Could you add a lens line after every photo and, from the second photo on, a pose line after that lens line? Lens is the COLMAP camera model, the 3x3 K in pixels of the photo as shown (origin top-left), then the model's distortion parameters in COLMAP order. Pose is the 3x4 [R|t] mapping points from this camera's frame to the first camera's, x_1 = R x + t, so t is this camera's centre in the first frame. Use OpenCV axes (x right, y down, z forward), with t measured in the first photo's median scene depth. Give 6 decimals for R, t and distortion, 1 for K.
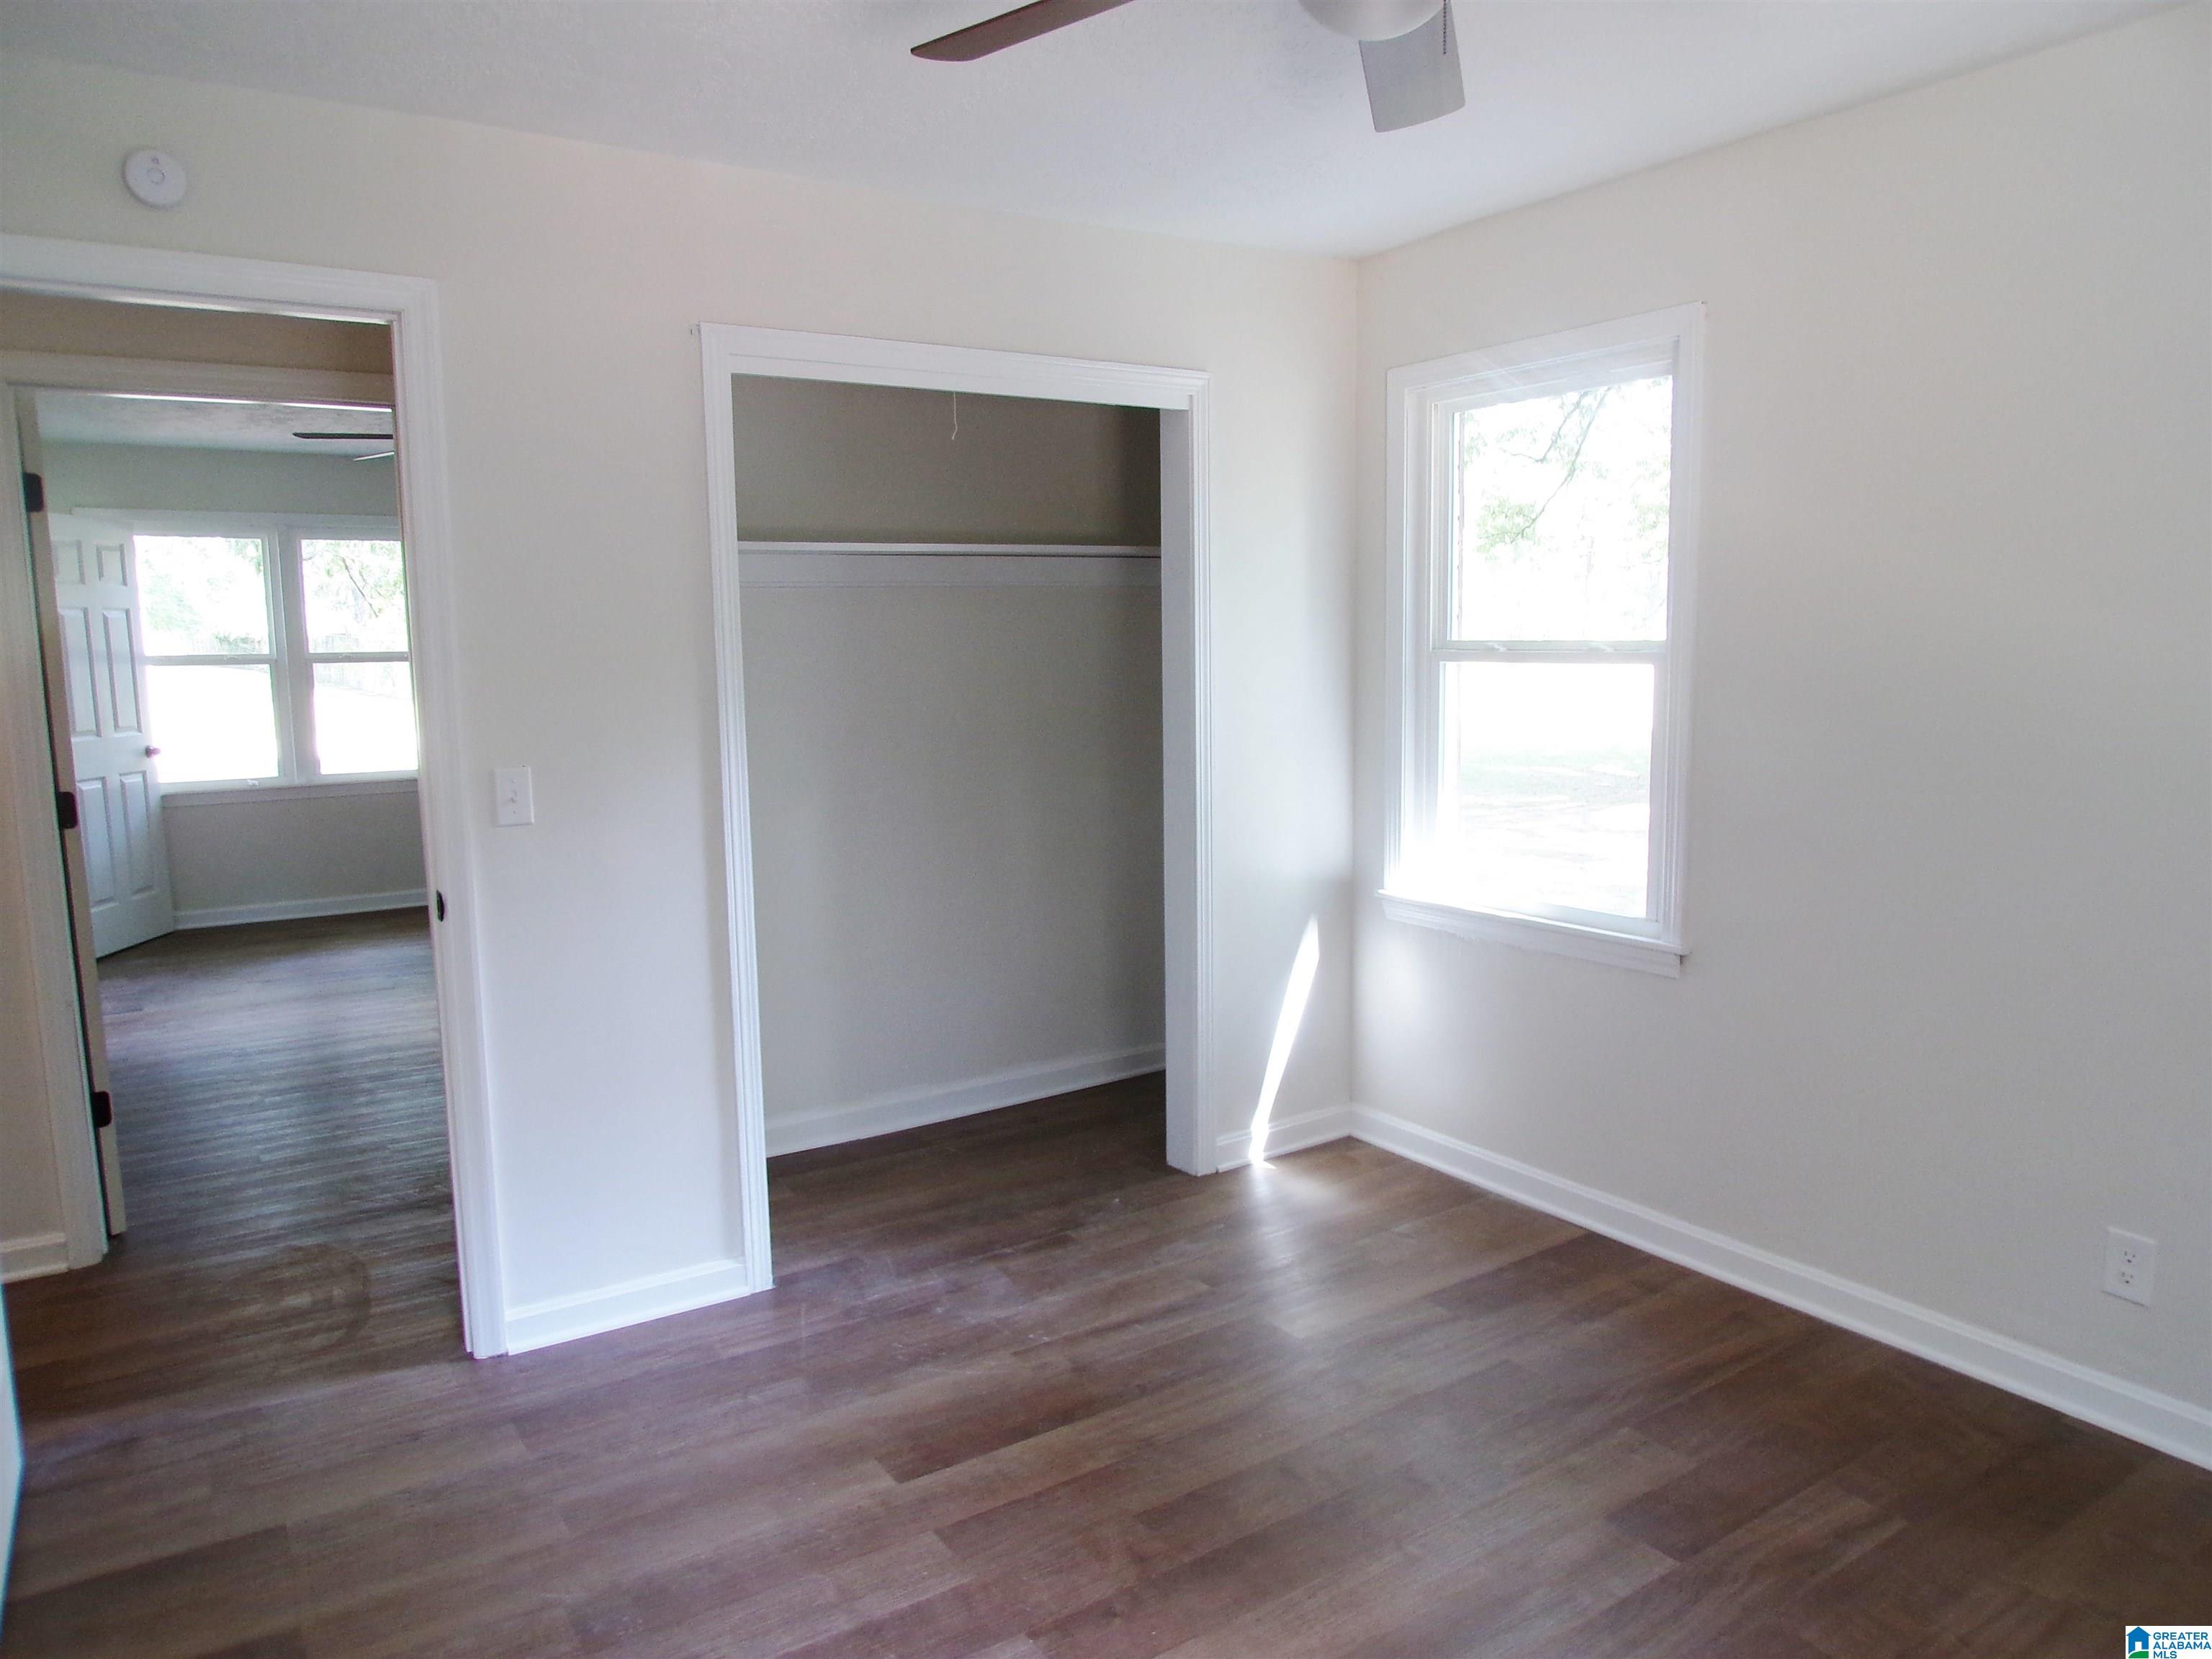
lens RADIAL K [[1579.8, 0, 1096.8], [0, 1579.8, 828.8], [0, 0, 1]] dist [0.005103, 0.003296]
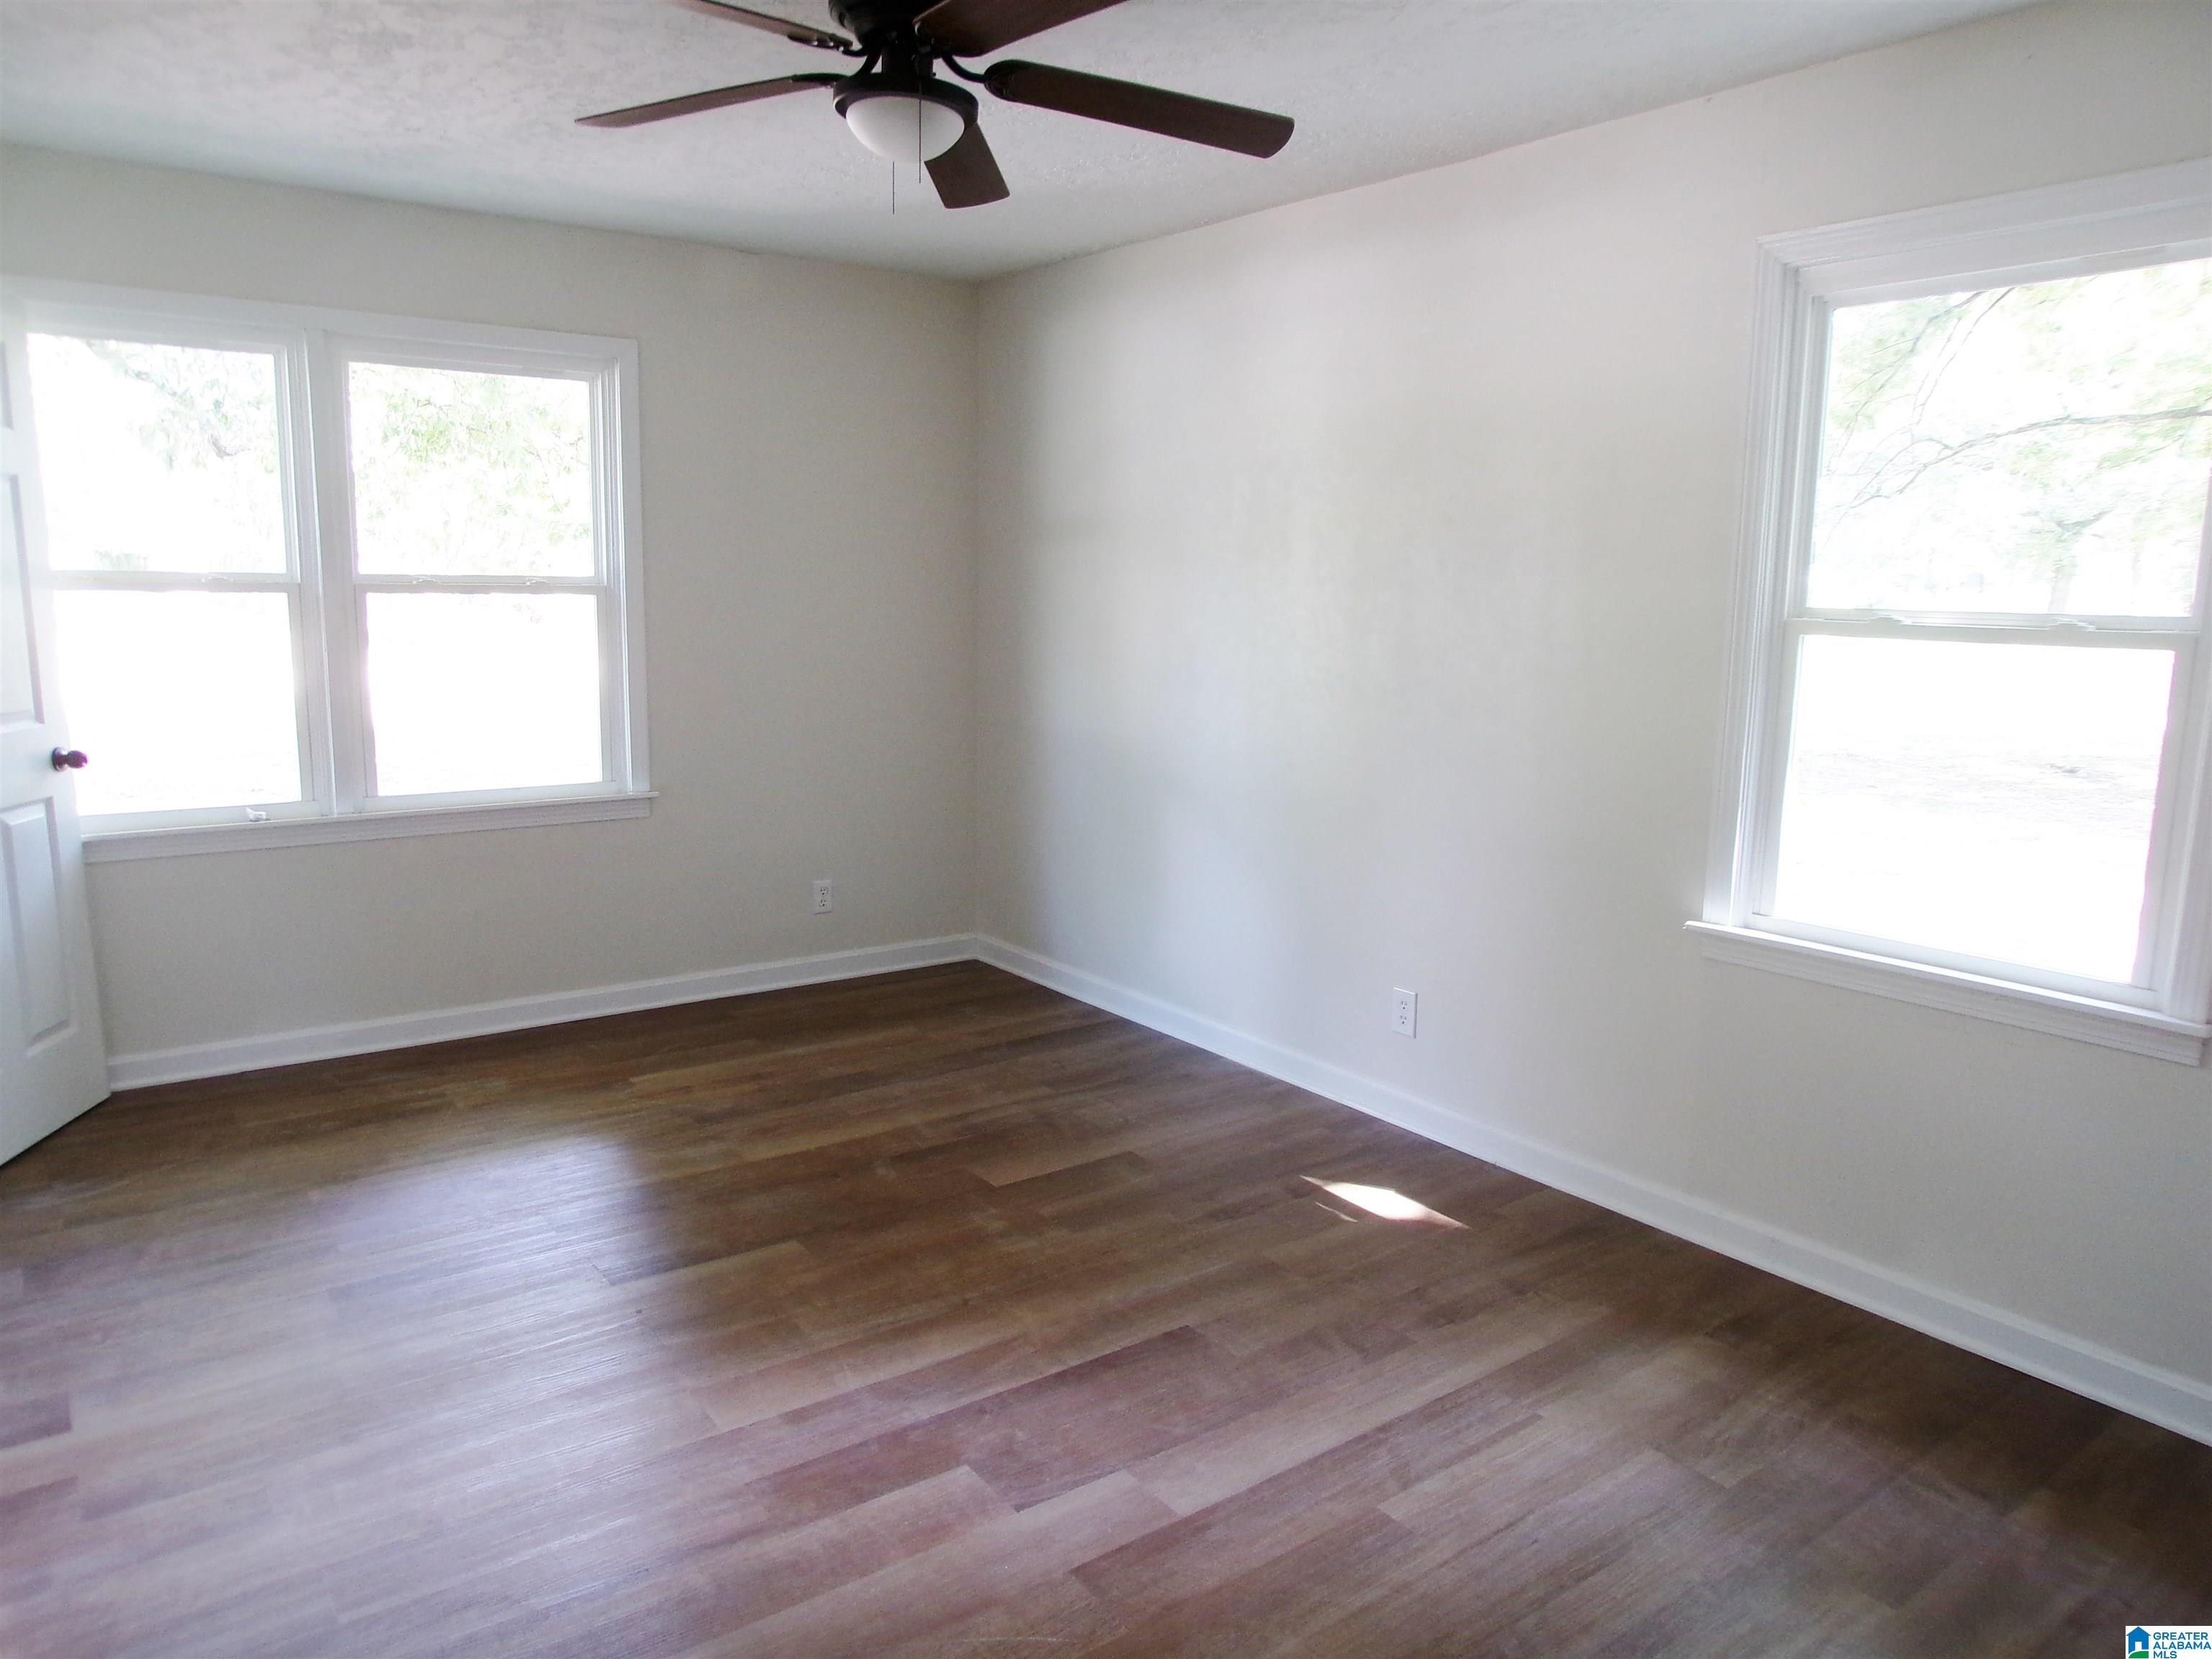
lens RADIAL K [[1482.8, 0, 1107.2], [0, 1482.8, 823.6], [0, 0, 1]] dist [-0.048052, 0.022652]
pose [[0.994326, 0.014931, 0.105325, -0.297847], [-0.019426, 0.998938, 0.041783, -0.052162], [-0.104589, -0.043592, 0.993560, 0.476133]]
